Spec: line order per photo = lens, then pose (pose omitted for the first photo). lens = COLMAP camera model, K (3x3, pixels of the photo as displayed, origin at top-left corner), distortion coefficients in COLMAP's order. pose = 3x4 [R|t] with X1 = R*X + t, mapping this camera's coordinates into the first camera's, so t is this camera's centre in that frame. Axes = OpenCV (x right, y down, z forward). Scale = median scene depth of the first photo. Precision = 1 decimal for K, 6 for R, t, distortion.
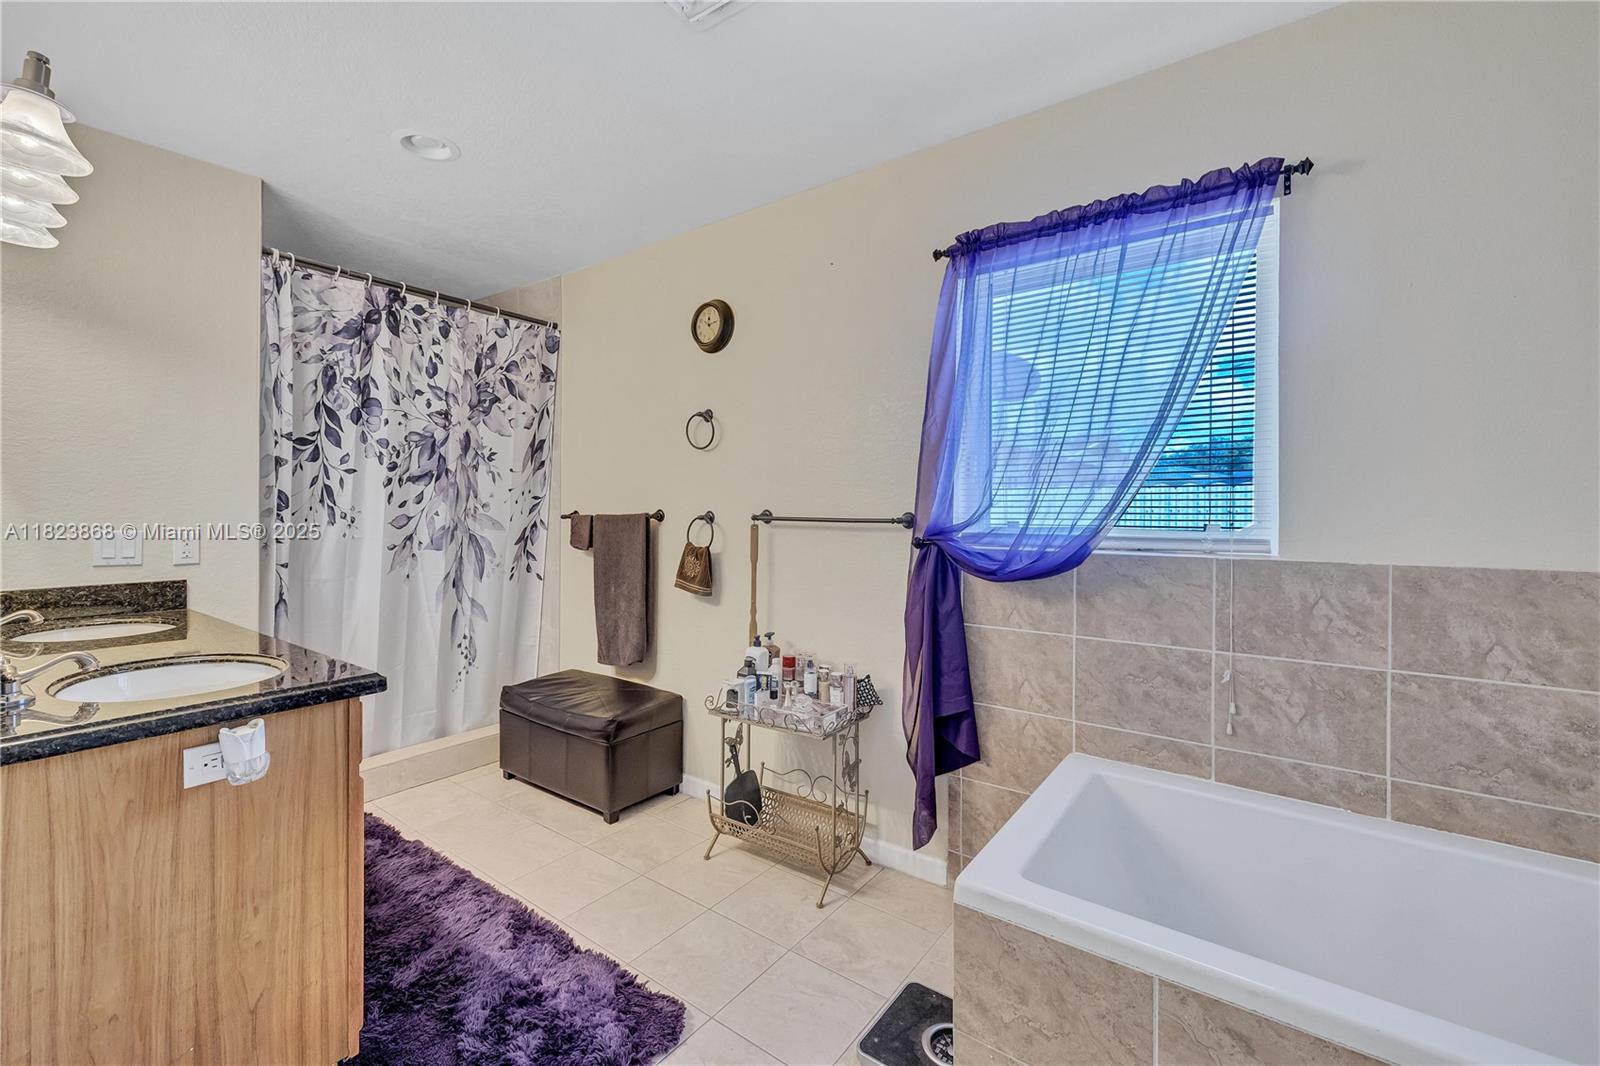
lens RADIAL K [[667.1, 0, 804.9], [0, 667.1, 510.5], [0, 0, 1]] dist [-0.002061, 0.000605]
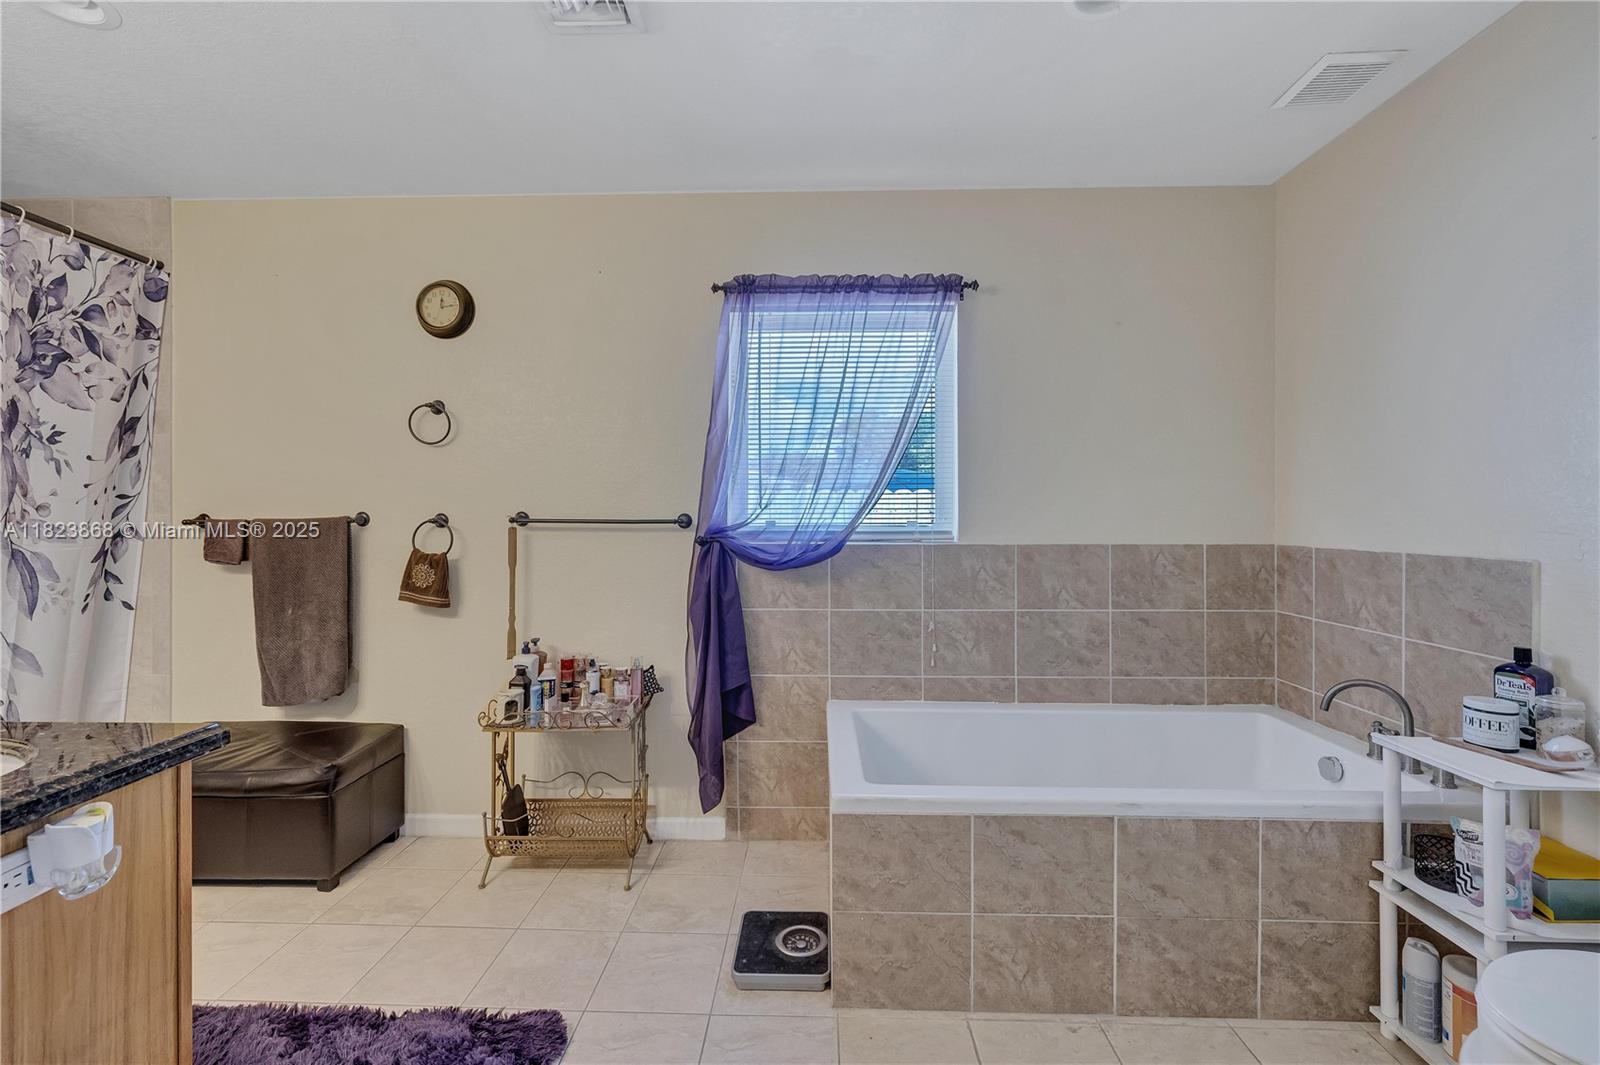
lens RADIAL K [[667.1, 0, 804.0], [0, 667.1, 508.0], [0, 0, 1]] dist [-0.002061, 0.000605]
pose [[0.823053, -0.002451, 0.567959, -0.269868], [0.004426, 0.999988, -0.002099, -0.002803], [-0.567947, 0.004242, 0.823054, -0.019786]]
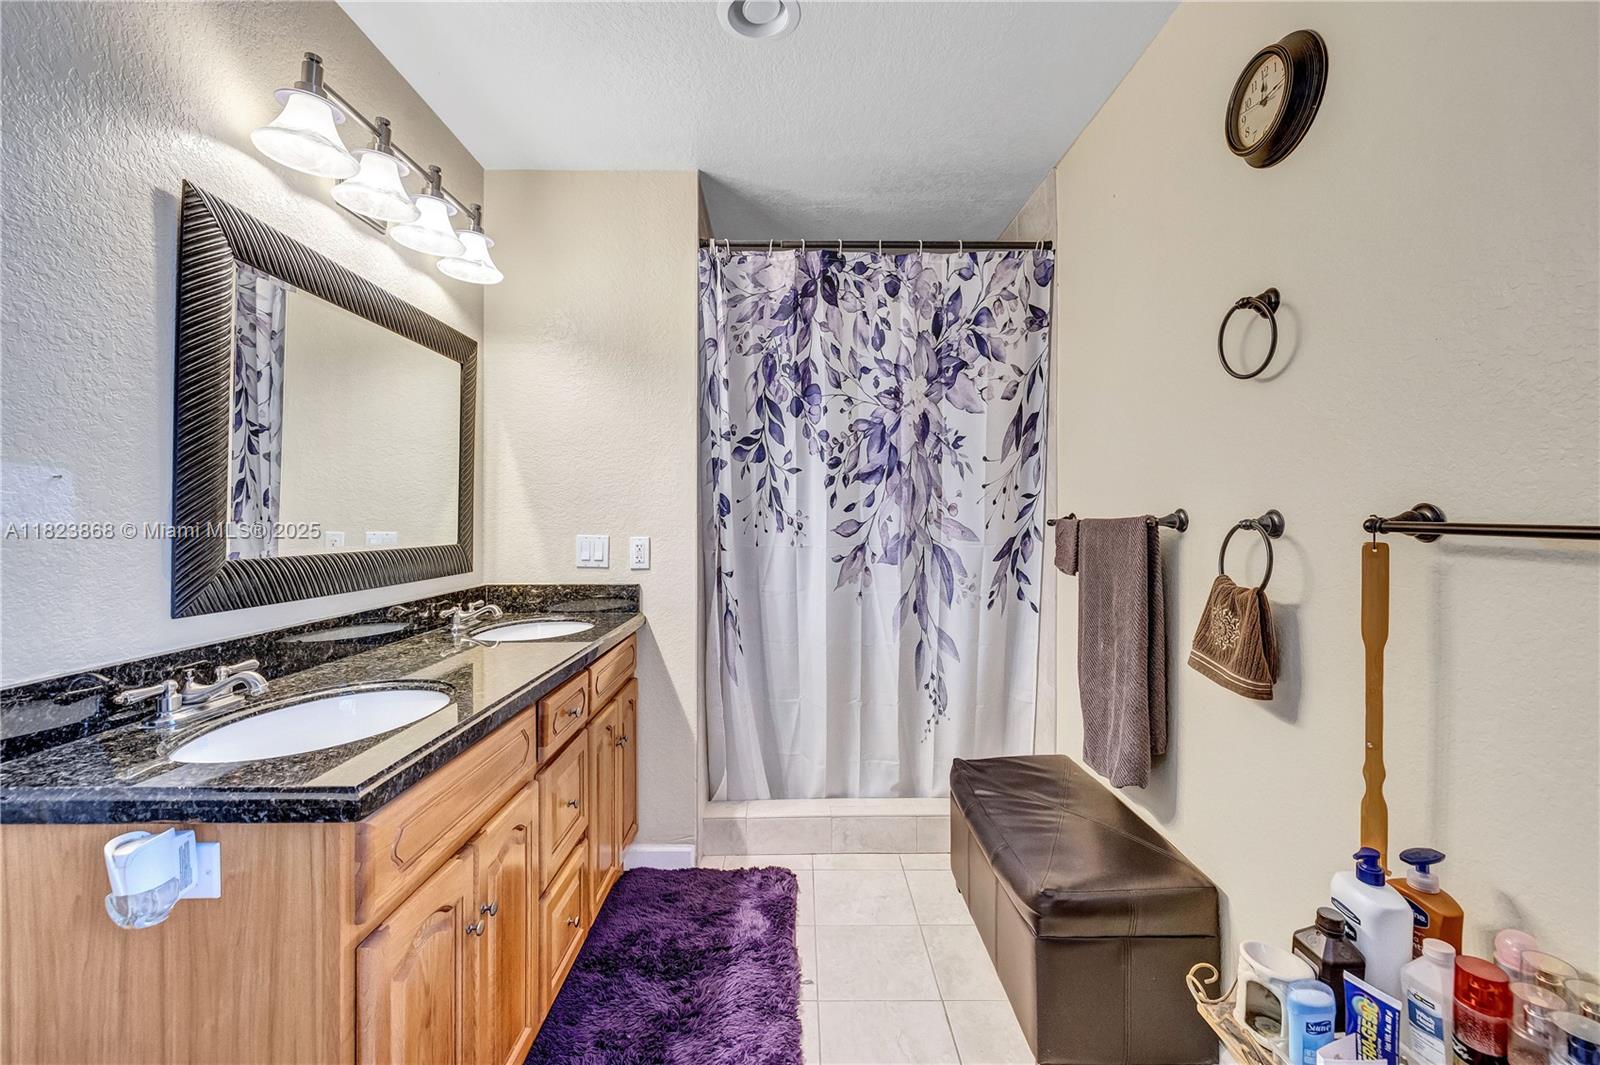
lens RADIAL K [[667.1, 0, 801.9], [0, 667.1, 514.7], [0, 0, 1]] dist [-0.002061, 0.000605]
pose [[0.591371, -0.008776, -0.806352, 0.036522], [0.006797, 0.999960, -0.005898, 0.004709], [0.806371, -0.001993, 0.591407, 0.506519]]
